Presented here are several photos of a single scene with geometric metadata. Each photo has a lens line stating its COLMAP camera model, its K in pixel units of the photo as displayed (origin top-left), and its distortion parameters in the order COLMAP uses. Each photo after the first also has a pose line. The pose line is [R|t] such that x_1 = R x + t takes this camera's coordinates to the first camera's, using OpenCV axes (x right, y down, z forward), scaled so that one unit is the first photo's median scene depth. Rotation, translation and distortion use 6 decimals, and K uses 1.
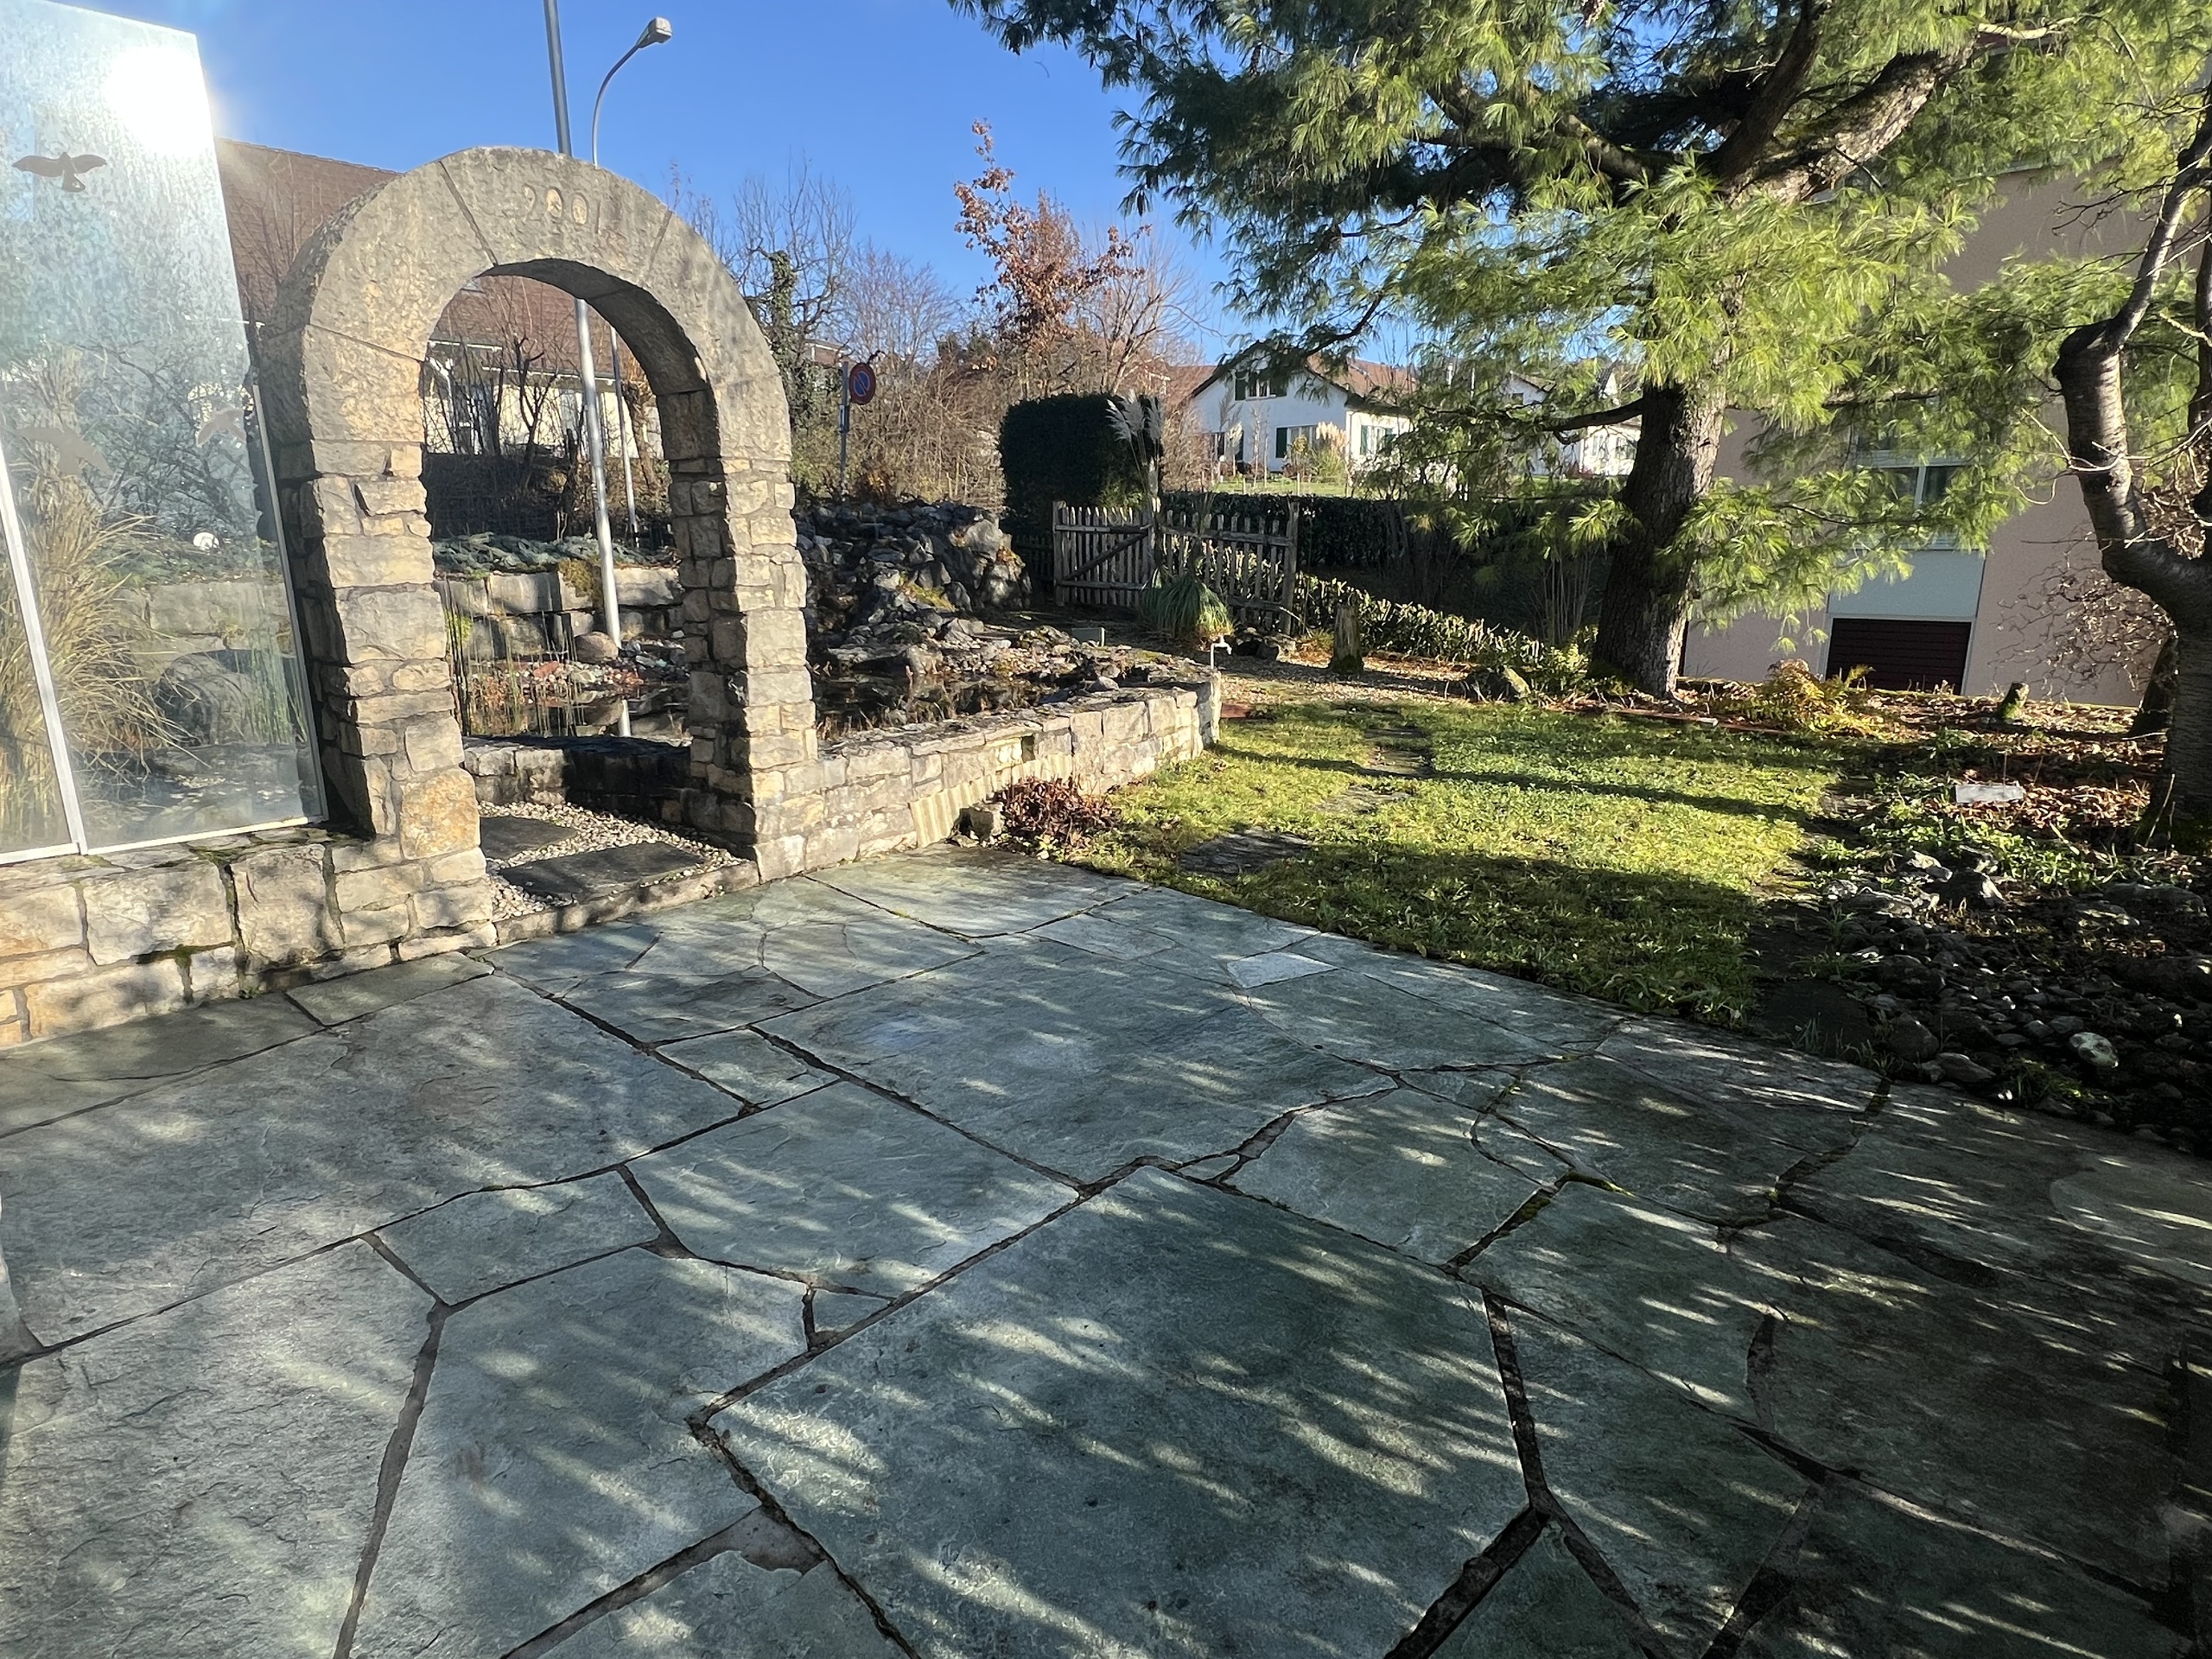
lens RADIAL K [[1231.5, 0, 1106.0], [0, 1231.5, 829.5], [0, 0, 1]] dist [0.001145, 0.000333]
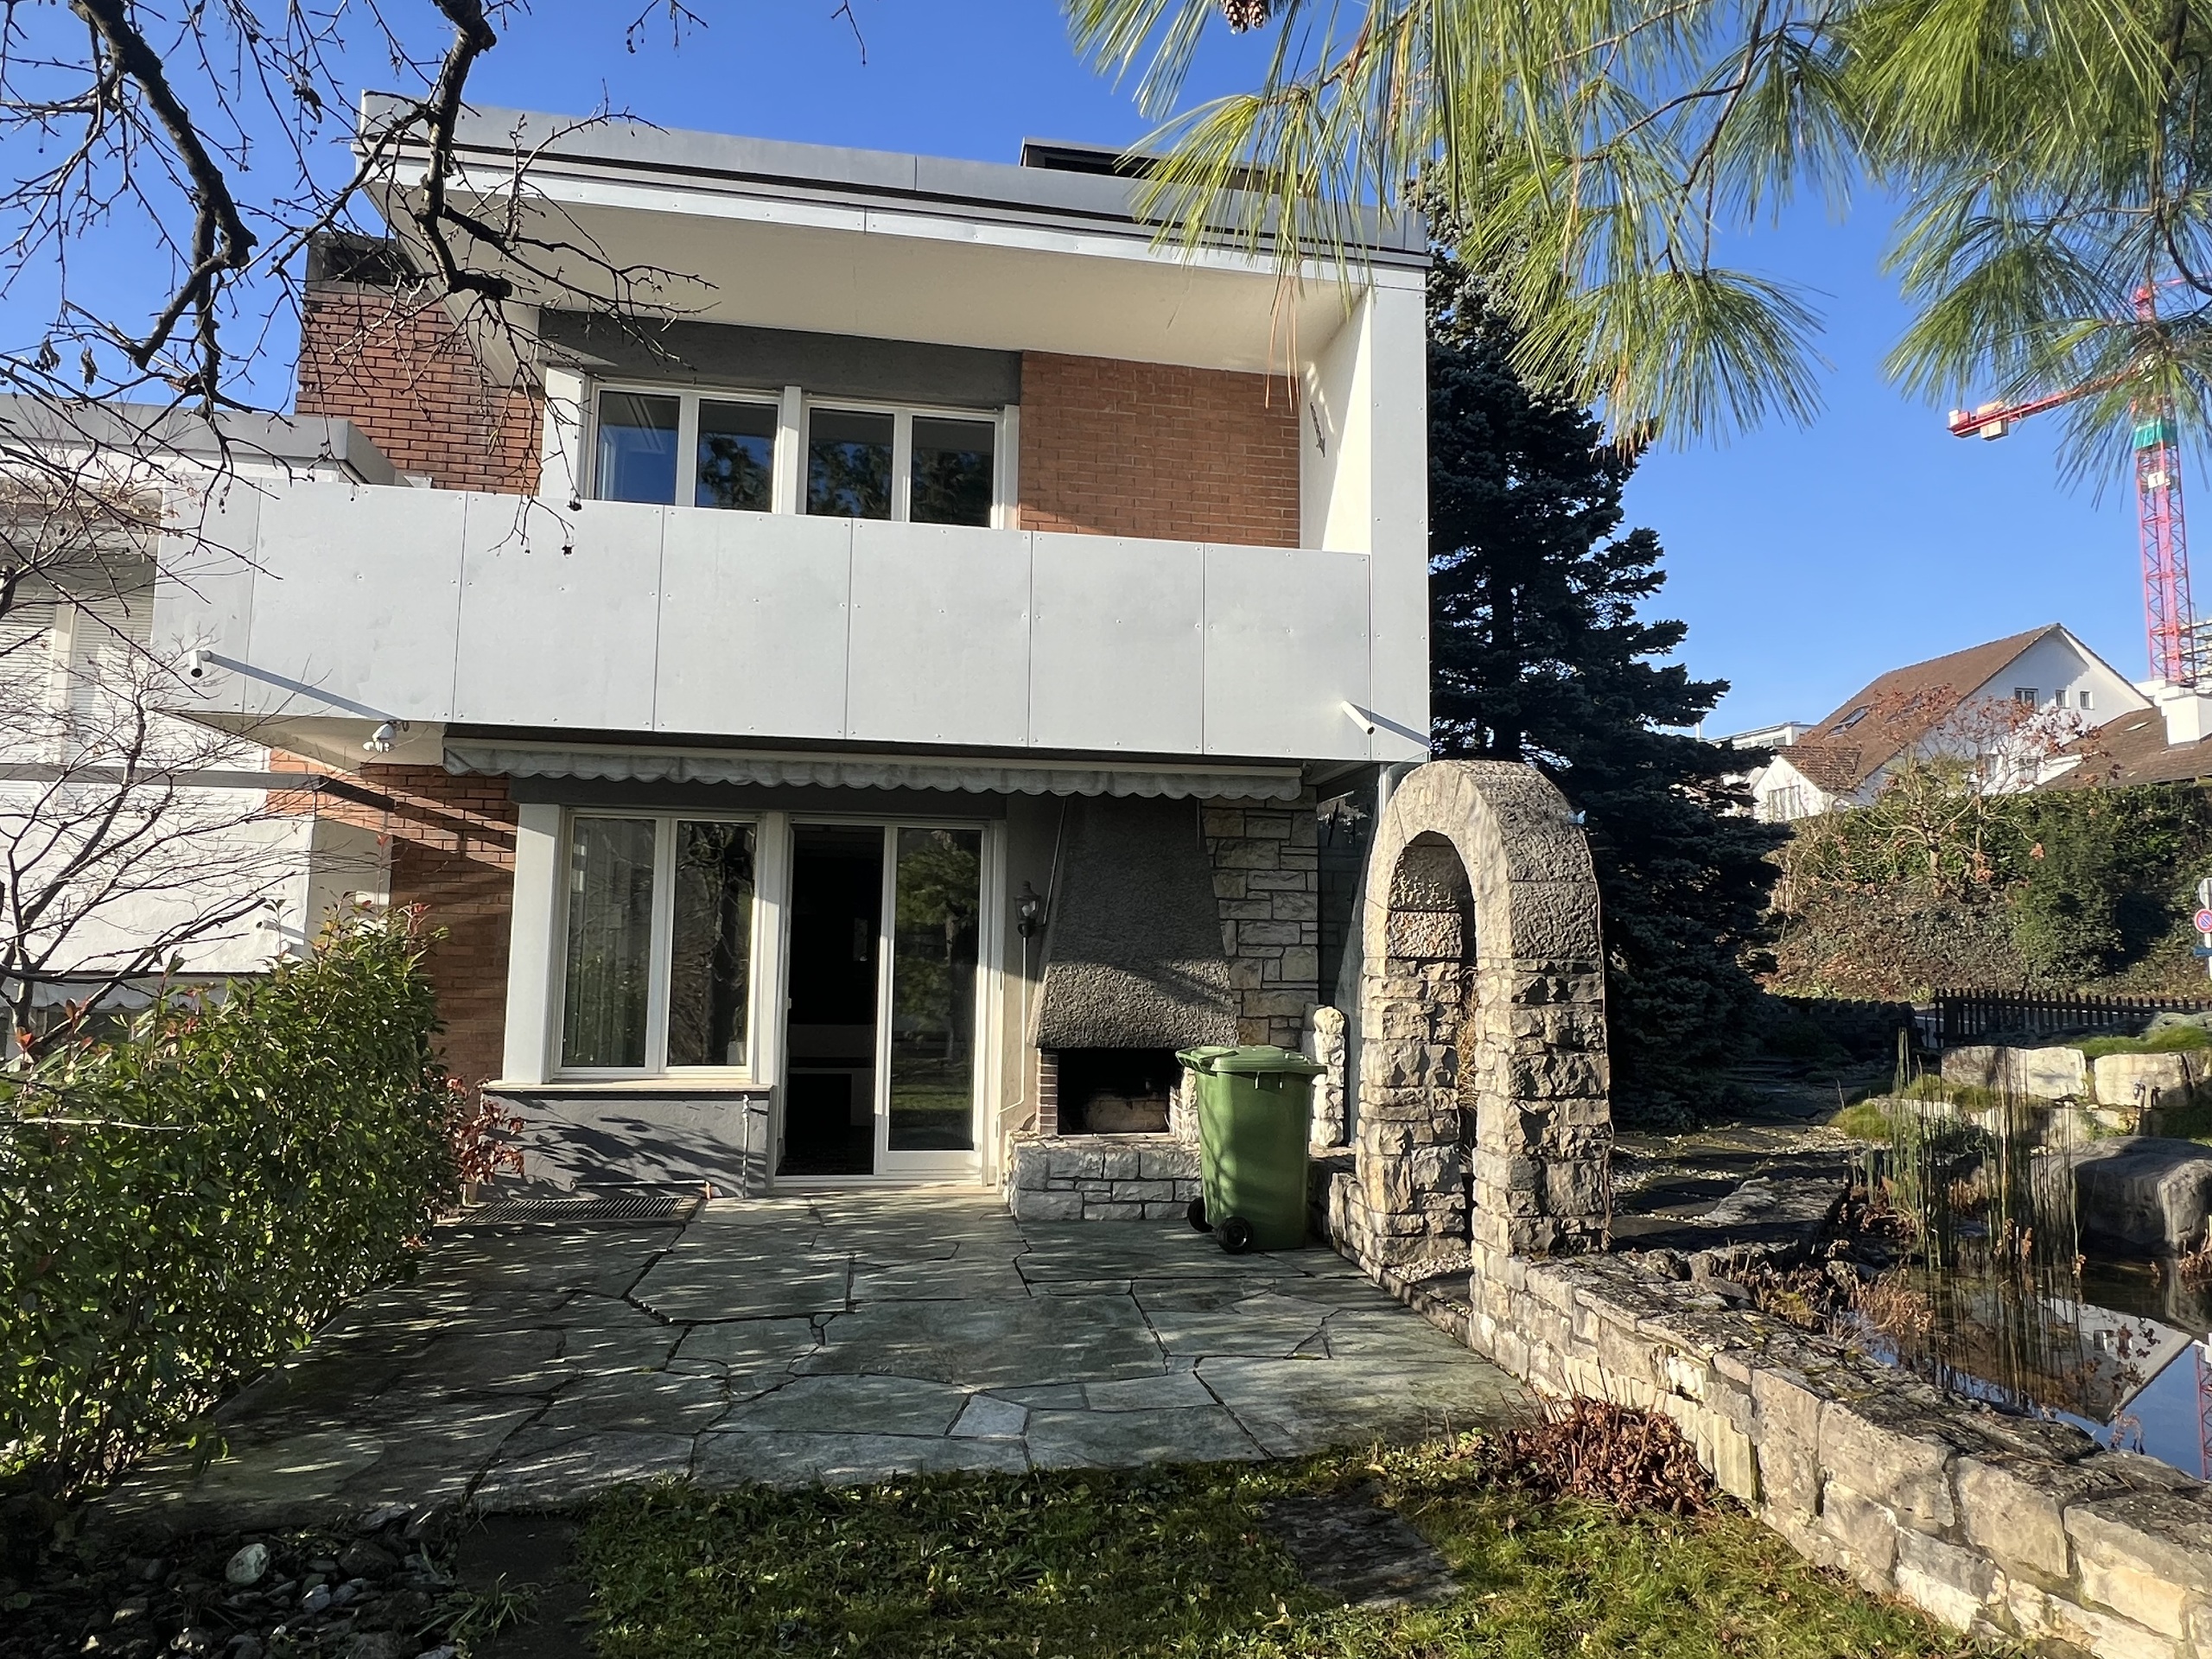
lens RADIAL K [[1297.1, 0, 1106.0], [0, 1297.1, 829.5], [0, 0, 1]] dist [-0.003103, -0.000649]
pose [[-0.633379, -0.075293, -0.770170, 1.062958], [-0.193018, 0.979170, 0.063011, -0.517835], [0.749383, 0.188566, -0.634719, 1.806550]]
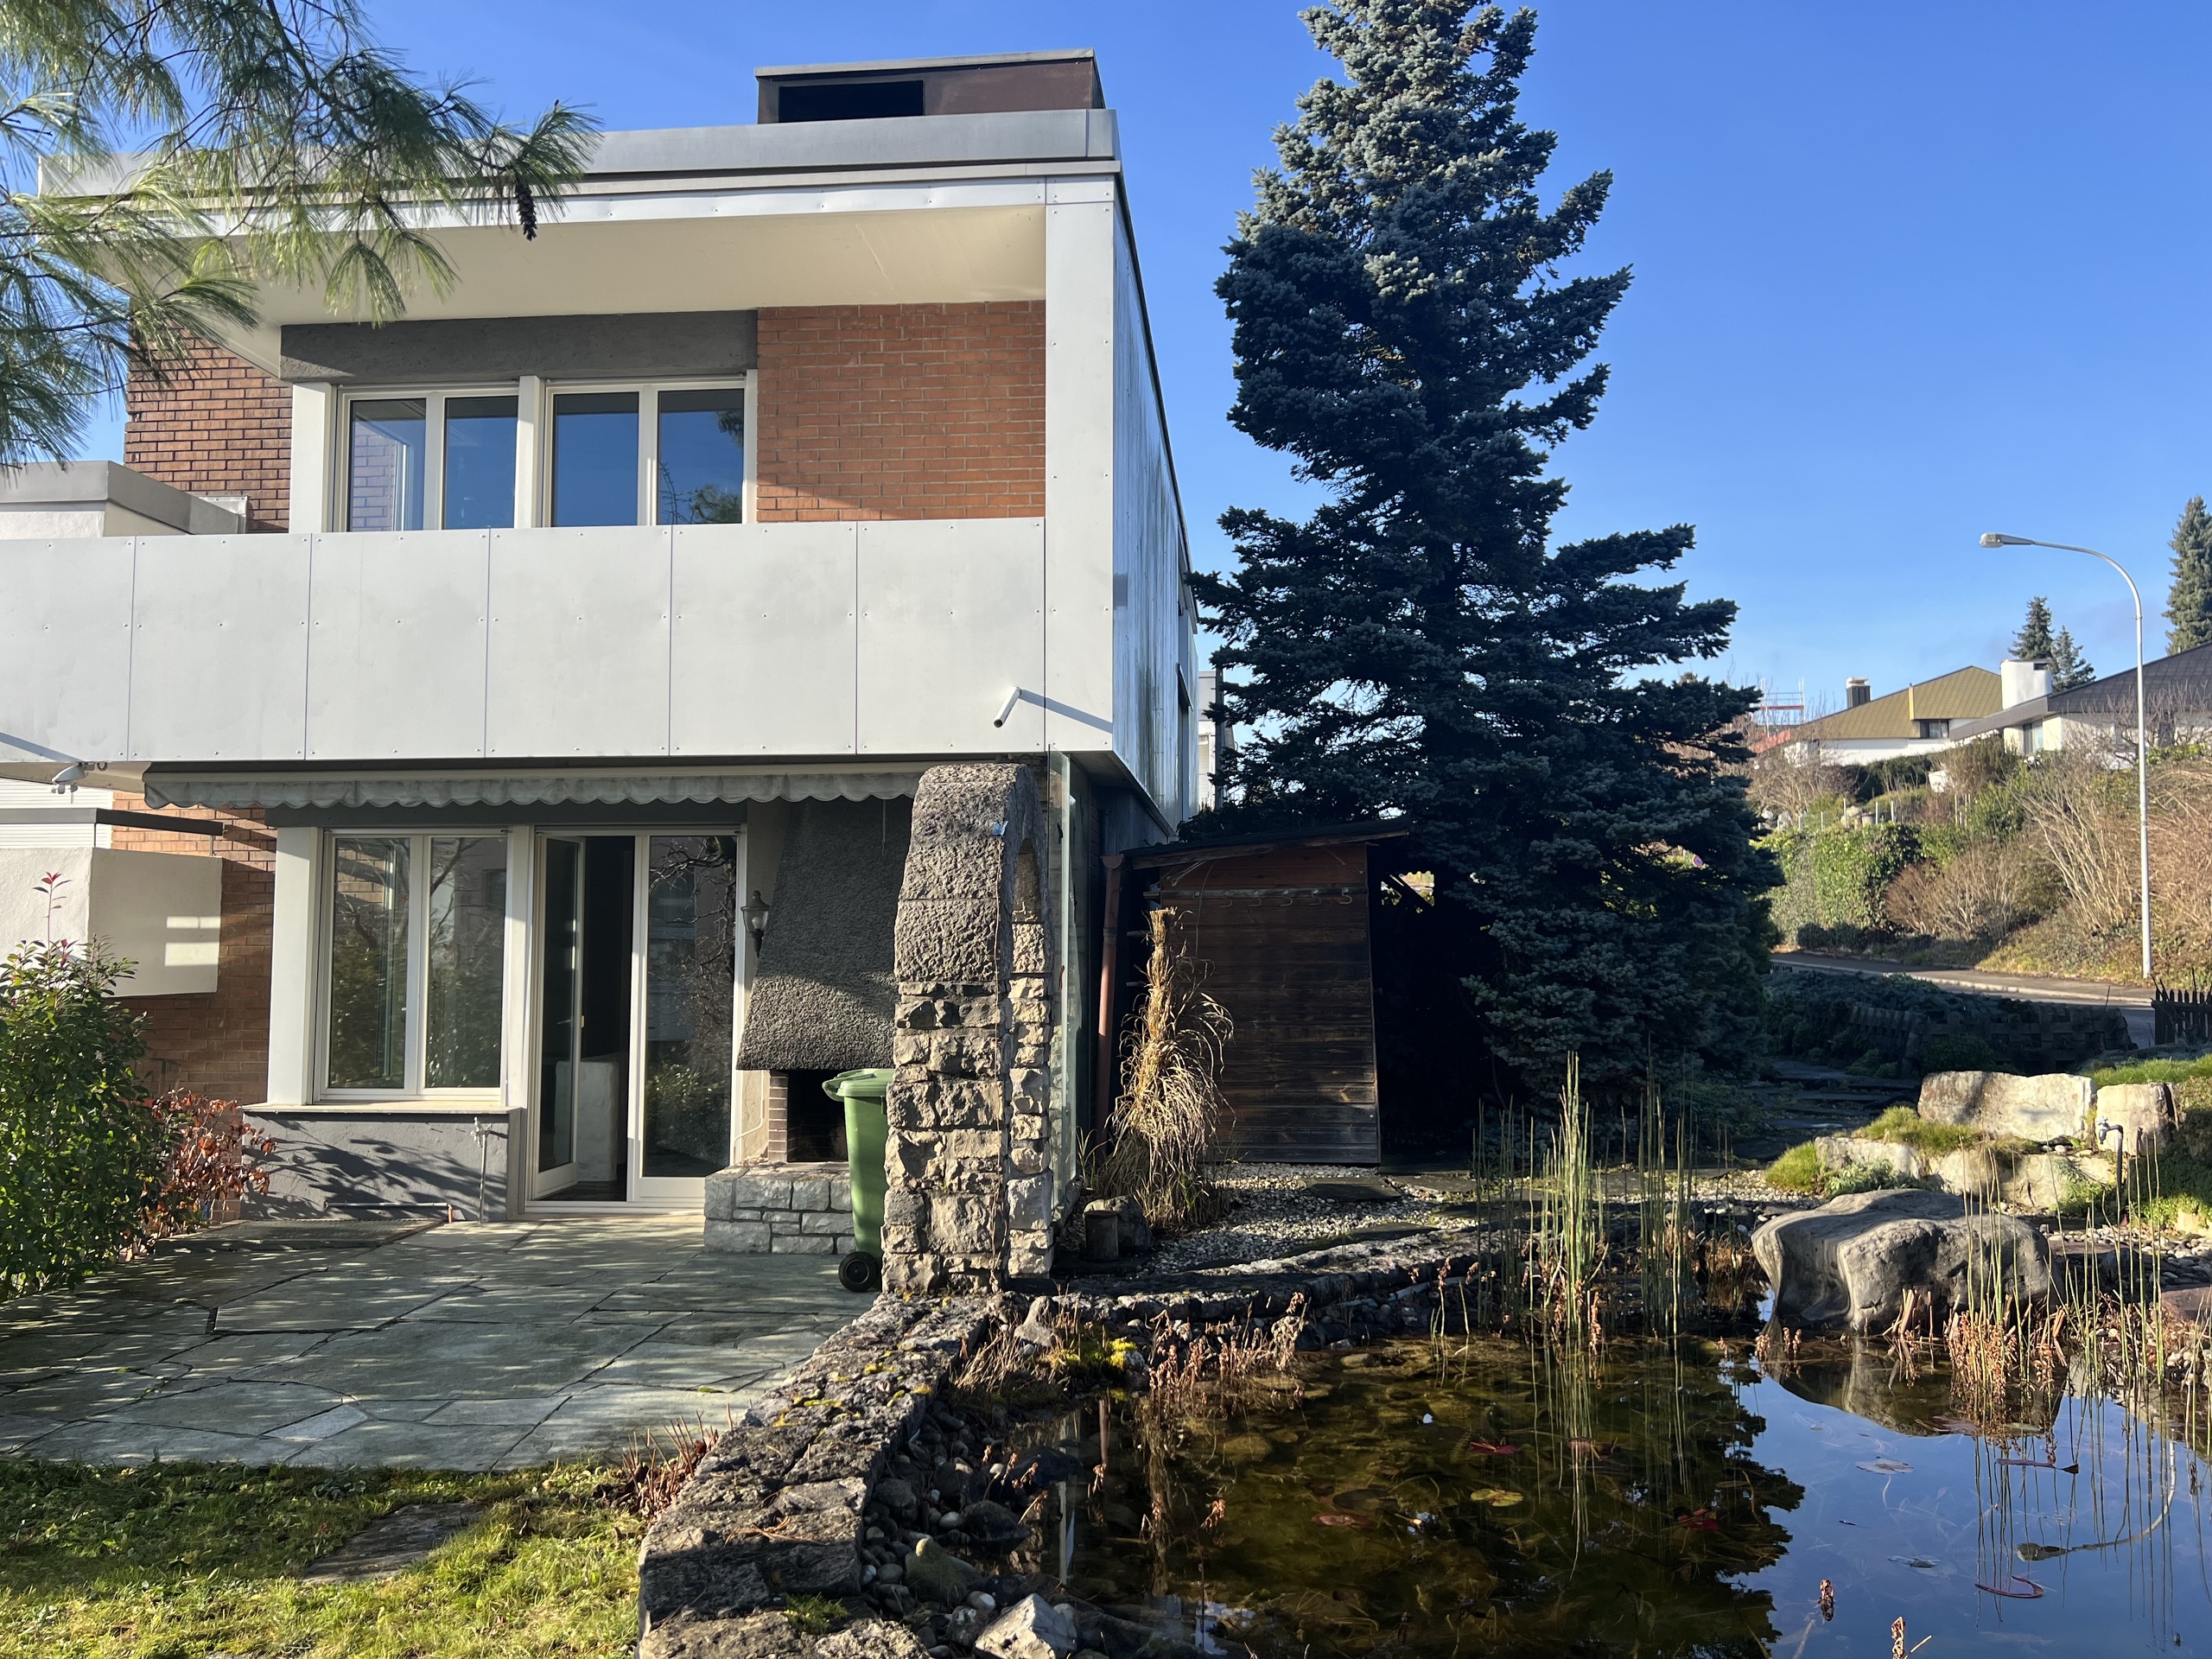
lens RADIAL K [[1630.0, 0, 1106.0], [0, 1630.0, 829.5], [0, 0, 1]] dist [0.056401, -0.052723]
pose [[-0.811826, -0.028713, -0.583193, 0.493685], [-0.129819, 0.982667, 0.132332, -0.783875], [0.569285, 0.183140, -0.801483, 2.720975]]
